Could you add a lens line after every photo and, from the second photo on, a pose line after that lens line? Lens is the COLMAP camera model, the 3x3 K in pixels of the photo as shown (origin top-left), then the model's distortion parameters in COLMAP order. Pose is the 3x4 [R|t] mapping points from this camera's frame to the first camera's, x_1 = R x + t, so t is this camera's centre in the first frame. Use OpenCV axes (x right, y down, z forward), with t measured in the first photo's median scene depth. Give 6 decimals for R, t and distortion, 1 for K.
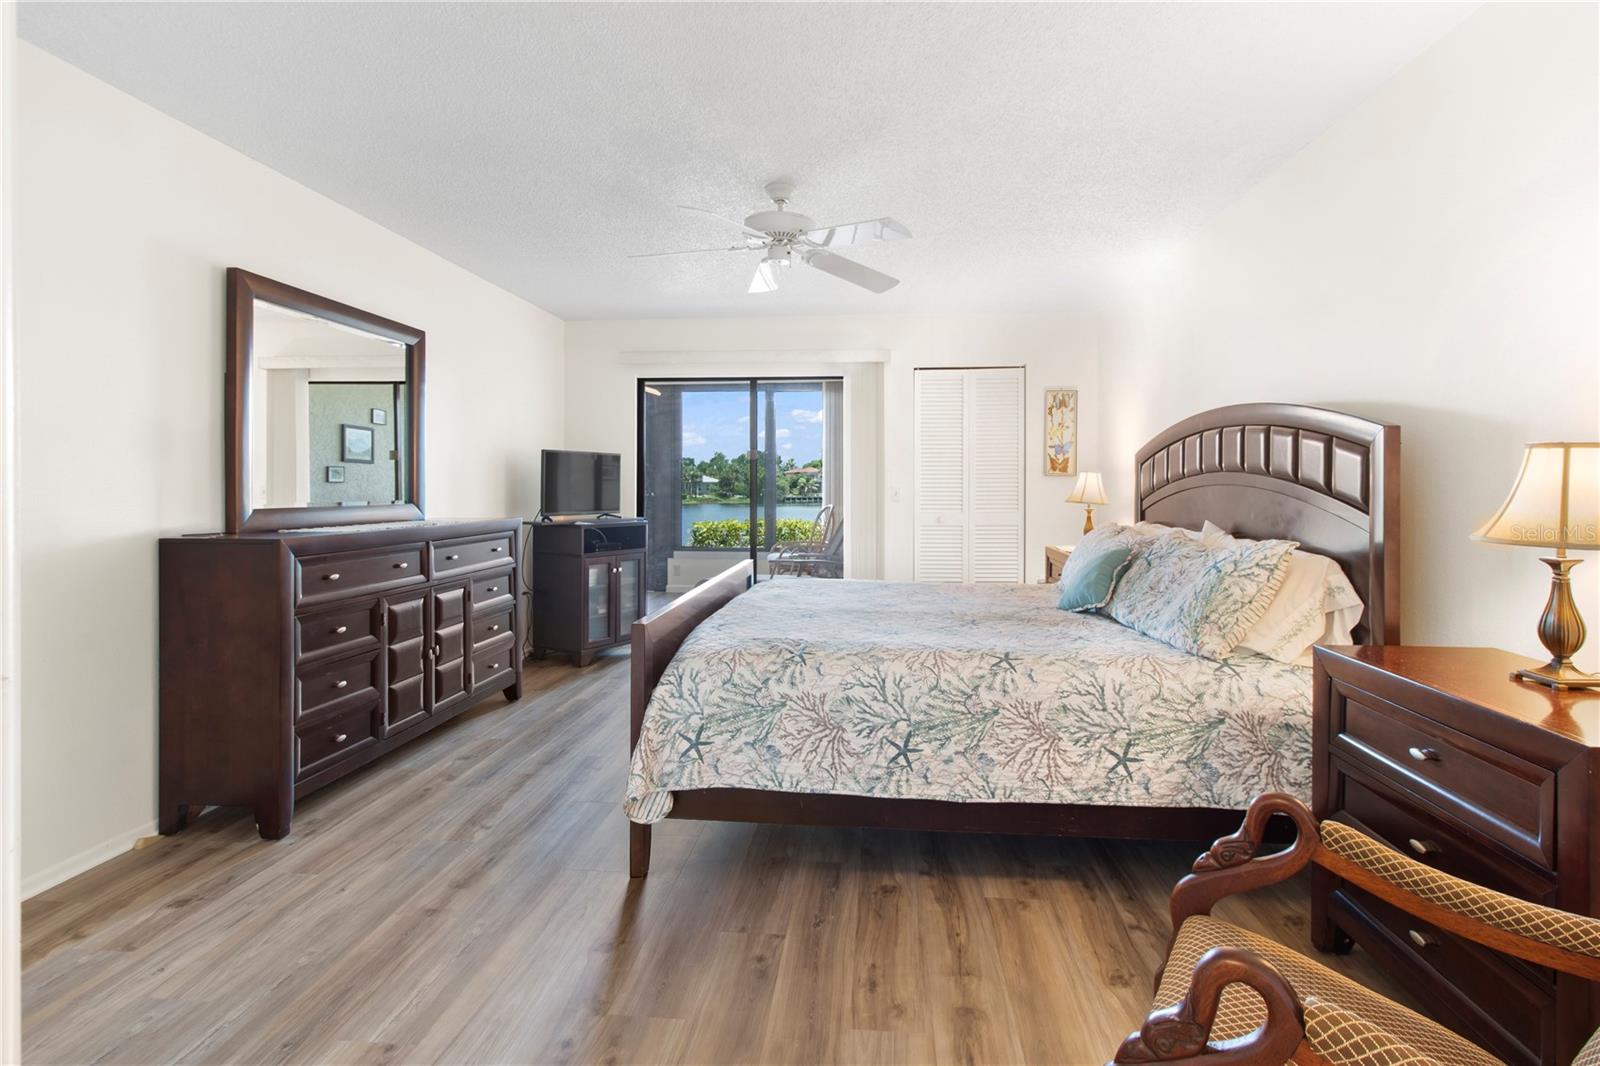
lens RADIAL K [[763.1, 0, 813.2], [0, 763.1, 466.5], [0, 0, 1]] dist [0.001691, 0.000034]
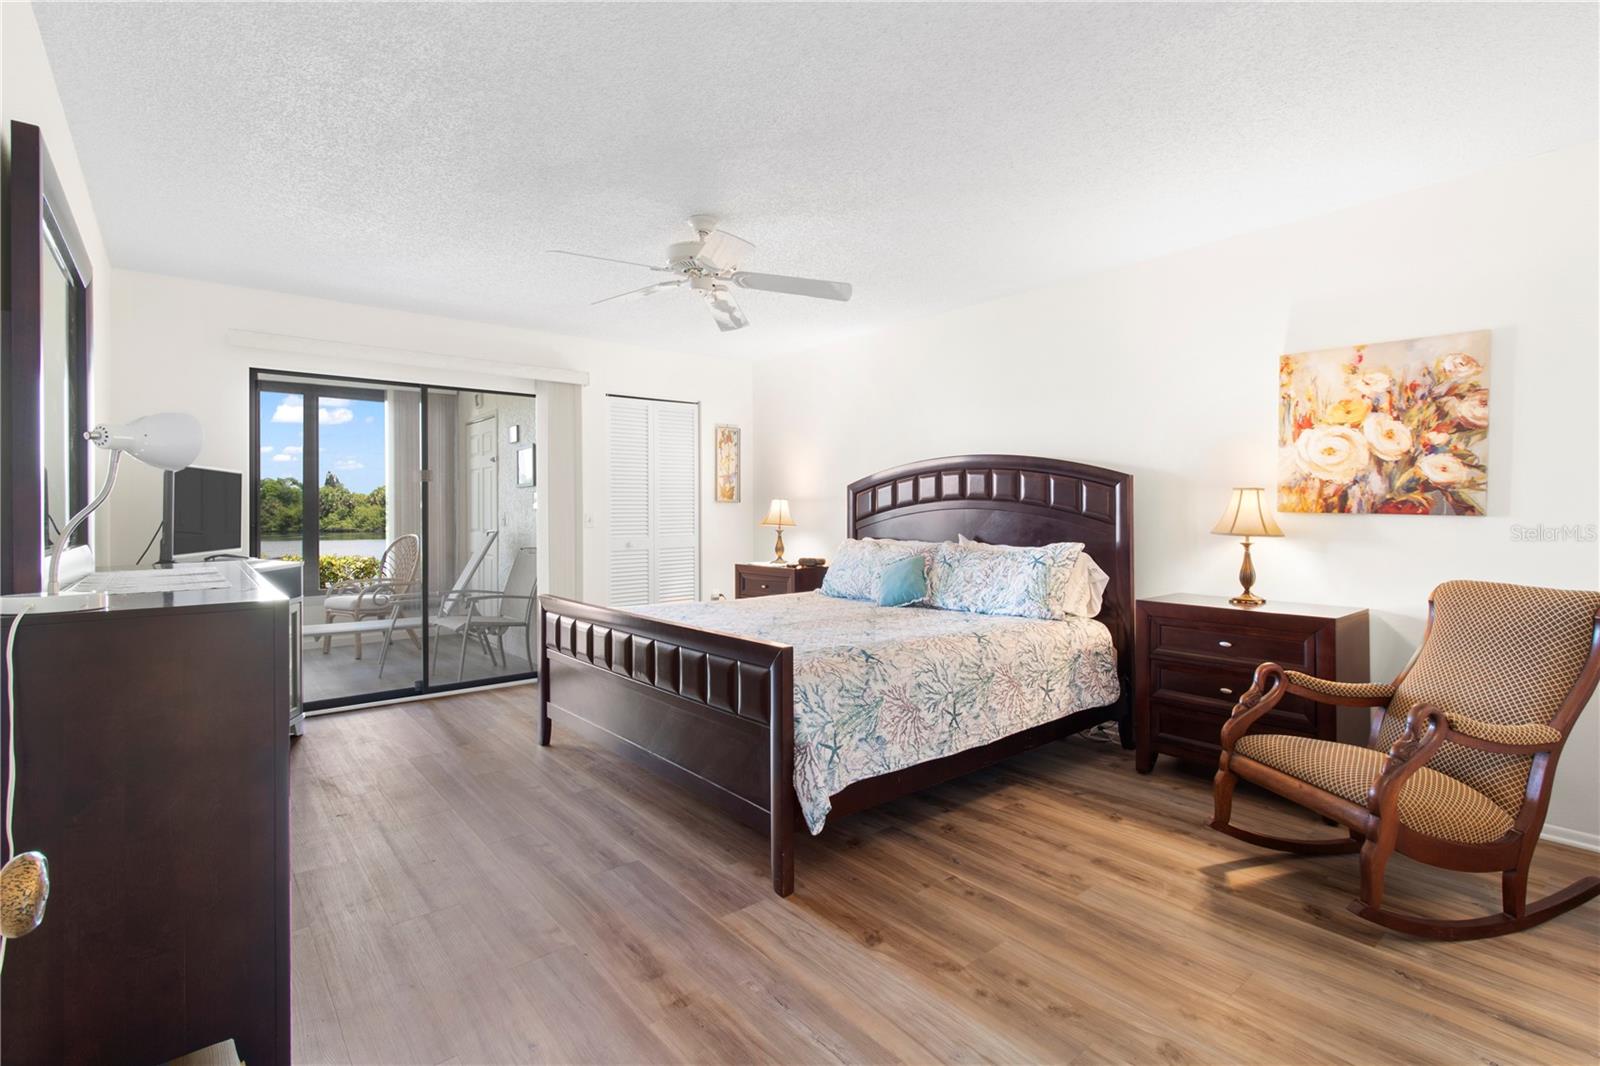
lens RADIAL K [[757.3, 0, 821.9], [0, 757.3, 483.9], [0, 0, 1]] dist [0.001419, -0.000063]
pose [[0.701040, 0.019430, 0.712857, -0.950464], [-0.011507, 0.999807, -0.015934, 0.003602], [-0.713029, 0.002968, 0.701128, 0.260410]]
